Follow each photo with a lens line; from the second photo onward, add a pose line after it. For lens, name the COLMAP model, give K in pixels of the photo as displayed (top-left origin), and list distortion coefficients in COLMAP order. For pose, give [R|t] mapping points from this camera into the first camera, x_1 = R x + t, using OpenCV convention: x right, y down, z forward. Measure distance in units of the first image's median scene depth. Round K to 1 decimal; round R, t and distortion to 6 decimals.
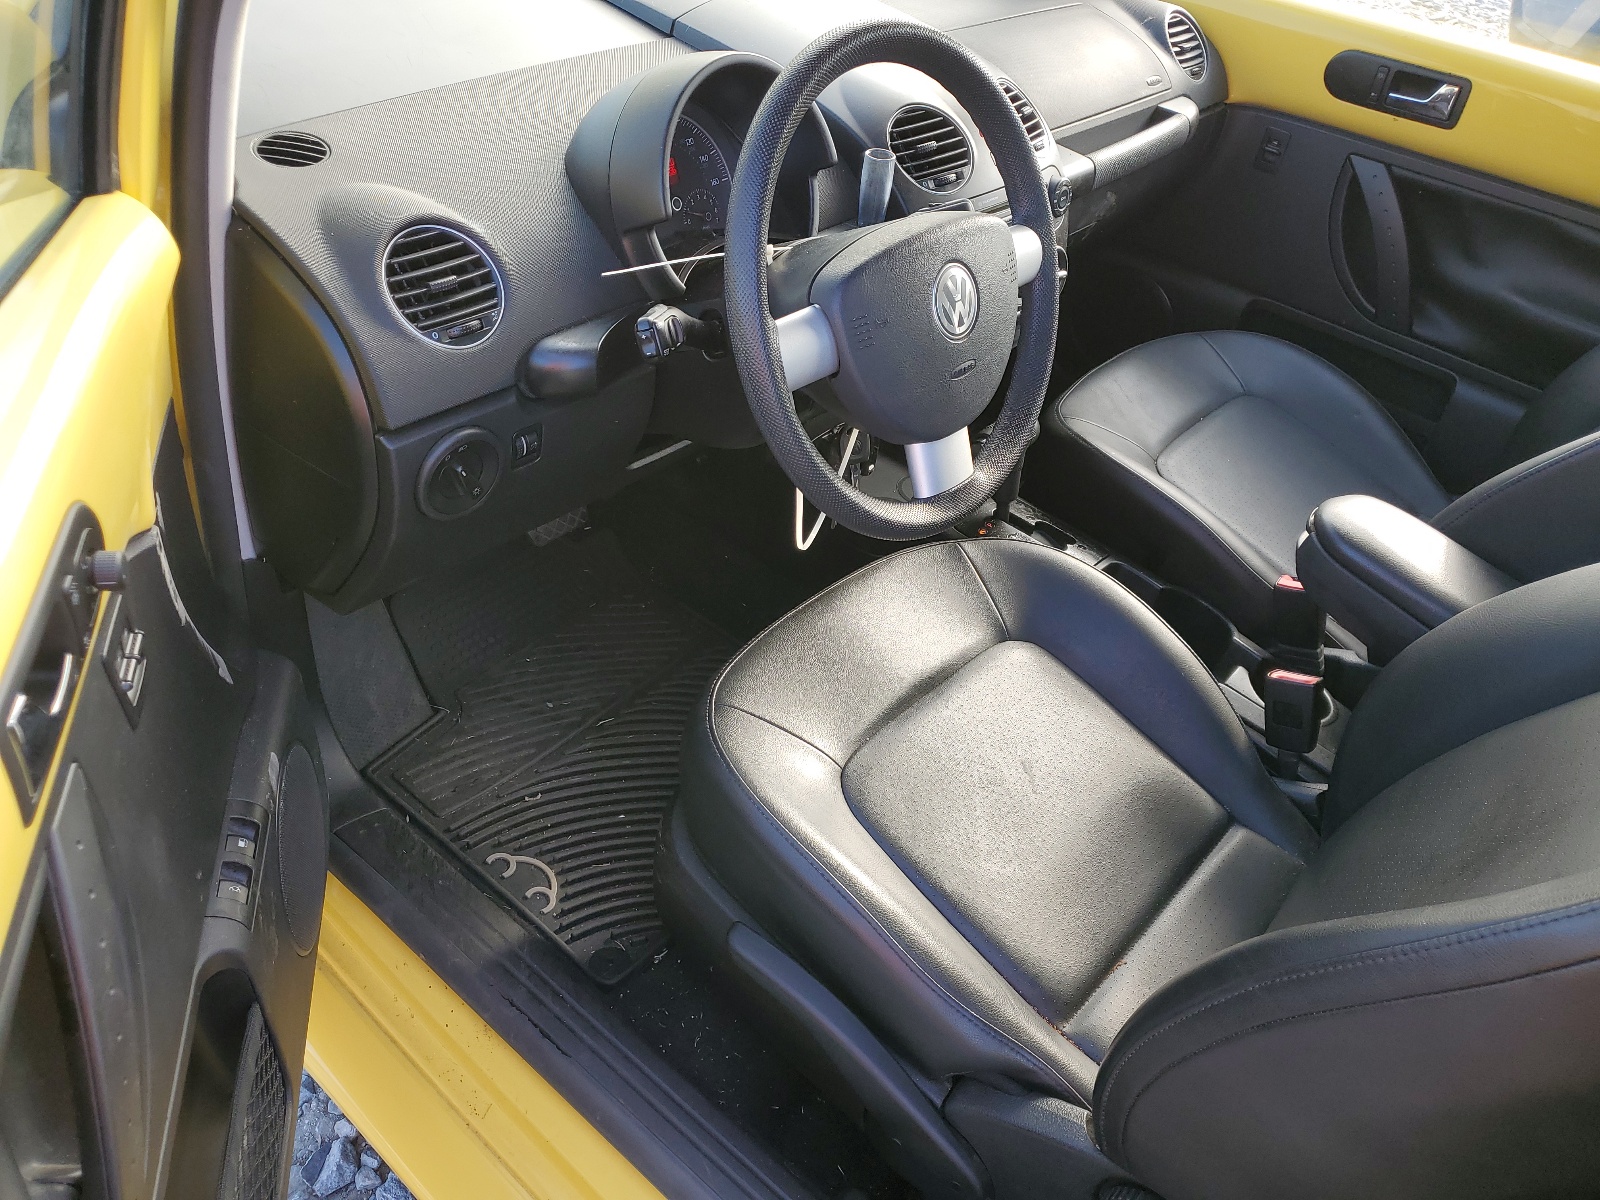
lens RADIAL K [[1235.5, 0, 800.0], [0, 1235.5, 600.0], [0, 0, 1]] dist [0.011422, 0.008868]
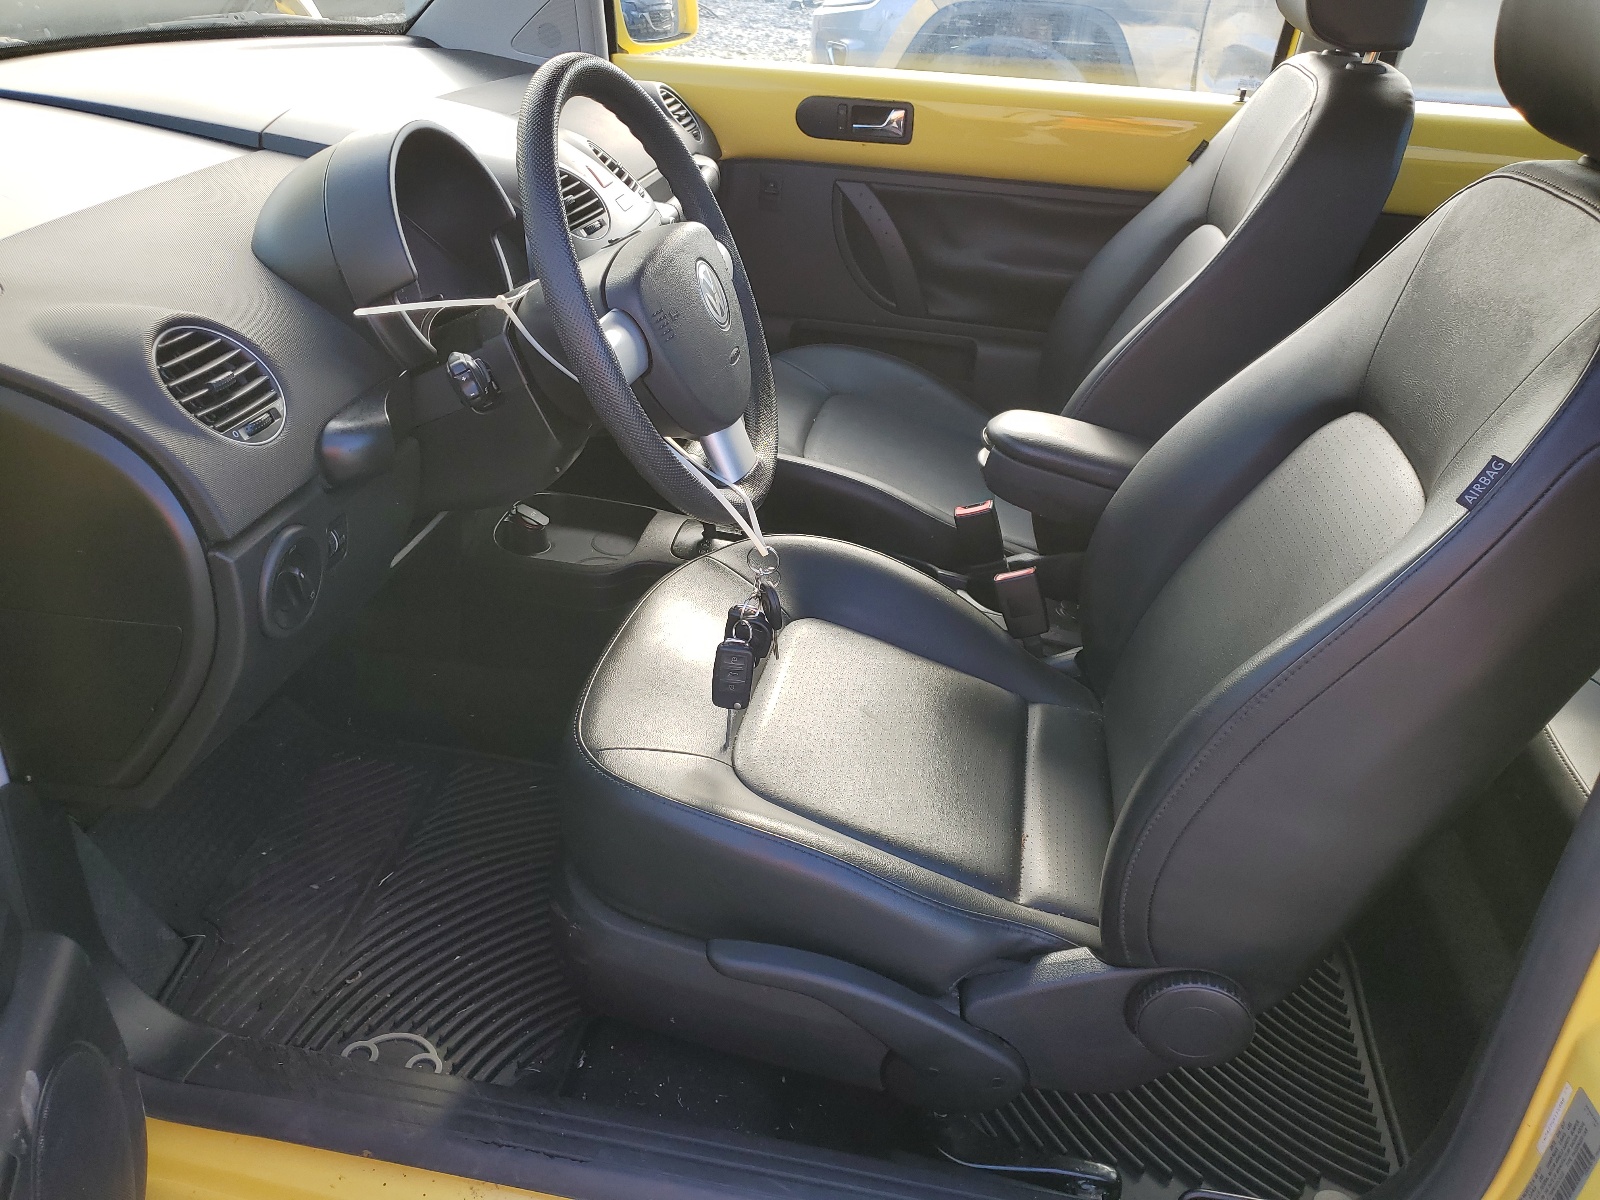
lens RADIAL K [[1240.1, 0, 800.0], [0, 1240.1, 600.0], [0, 0, 1]] dist [0.002472, 0.004785]
pose [[0.862556, -0.302712, 0.405417, -0.240071], [0.346438, 0.937335, -0.037196, 0.054415], [-0.368752, 0.172535, 0.913375, 0.025142]]
